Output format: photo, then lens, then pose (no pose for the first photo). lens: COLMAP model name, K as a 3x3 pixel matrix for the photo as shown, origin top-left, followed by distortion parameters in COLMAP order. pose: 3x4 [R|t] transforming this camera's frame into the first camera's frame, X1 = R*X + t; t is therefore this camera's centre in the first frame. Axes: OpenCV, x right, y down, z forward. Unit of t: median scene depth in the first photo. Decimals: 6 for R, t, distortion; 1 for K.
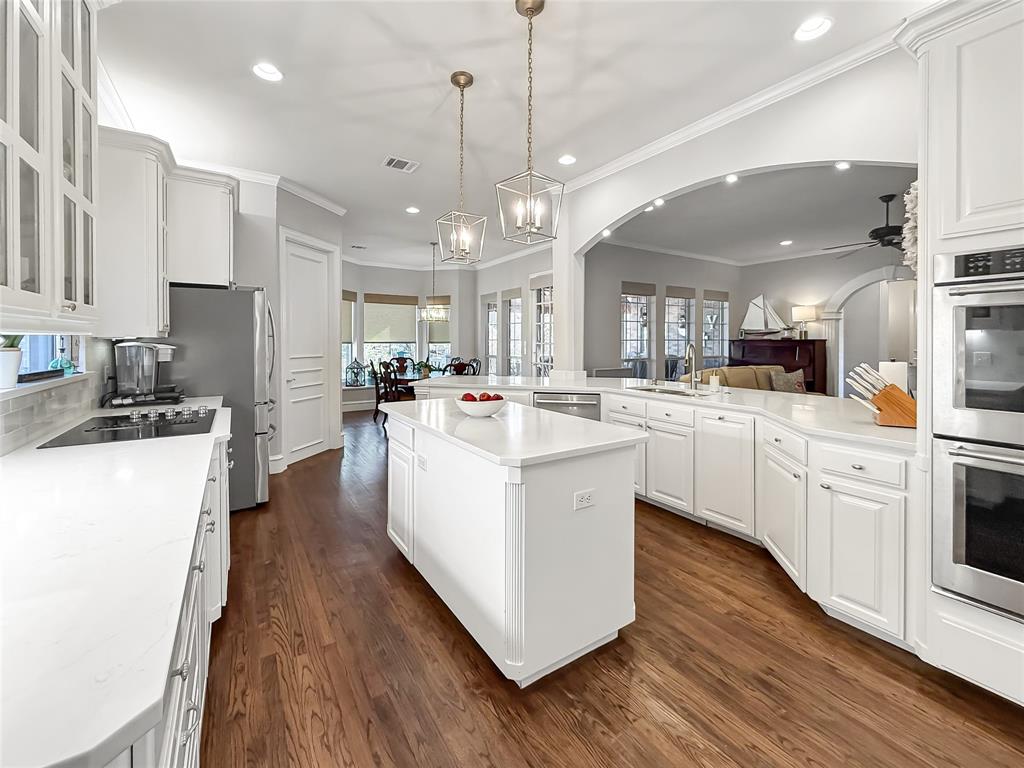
lens RADIAL K [[415.7, 0, 510.0], [0, 415.7, 339.9], [0, 0, 1]] dist [-0.004041, 0.001649]
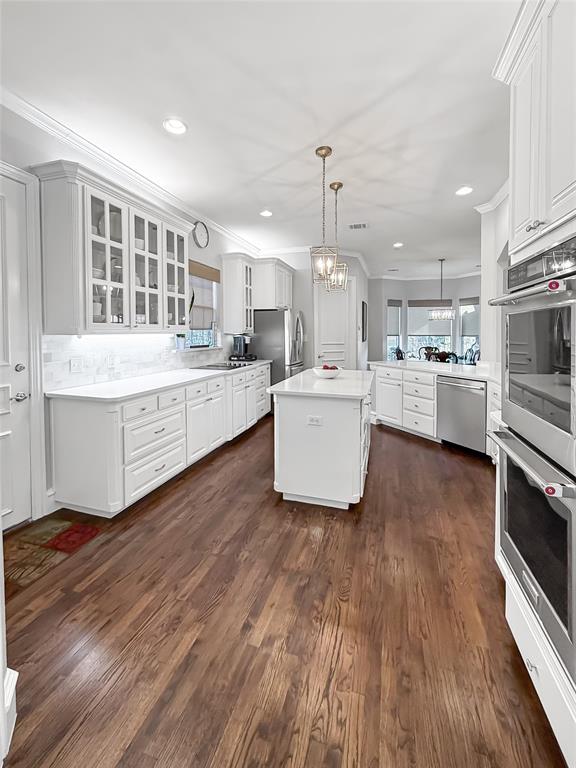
lens RADIAL K [[317.3, 0, 290.3], [0, 317.3, 337.9], [0, 0, 1]] dist [0.001447, 0.001546]
pose [[0.659029, 0.013935, -0.751989, 0.835070], [-0.001472, 0.999850, 0.017239, -0.014774], [0.752116, -0.010254, 0.658951, -0.030853]]
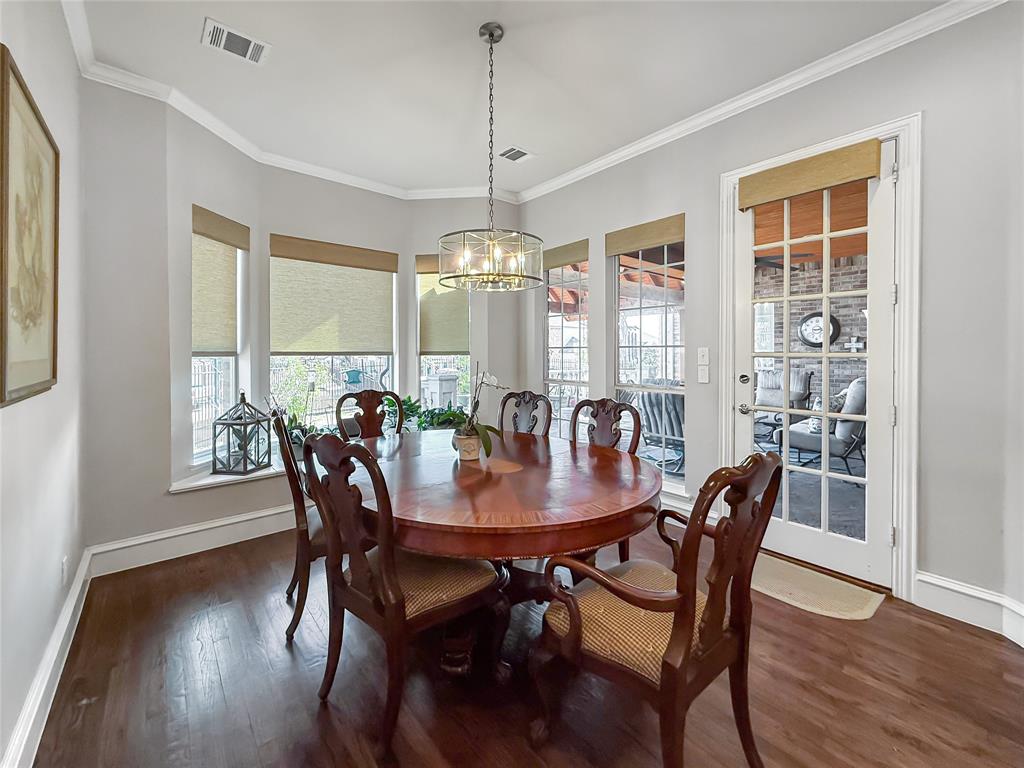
lens RADIAL K [[415.7, 0, 502.6], [0, 415.7, 349.8], [0, 0, 1]] dist [-0.004041, 0.001649]
pose [[0.991484, 0.002053, 0.130213, -0.754171], [-0.001834, 0.999997, -0.001801, 0.013759], [-0.130216, 0.001547, 0.991484, 2.400873]]
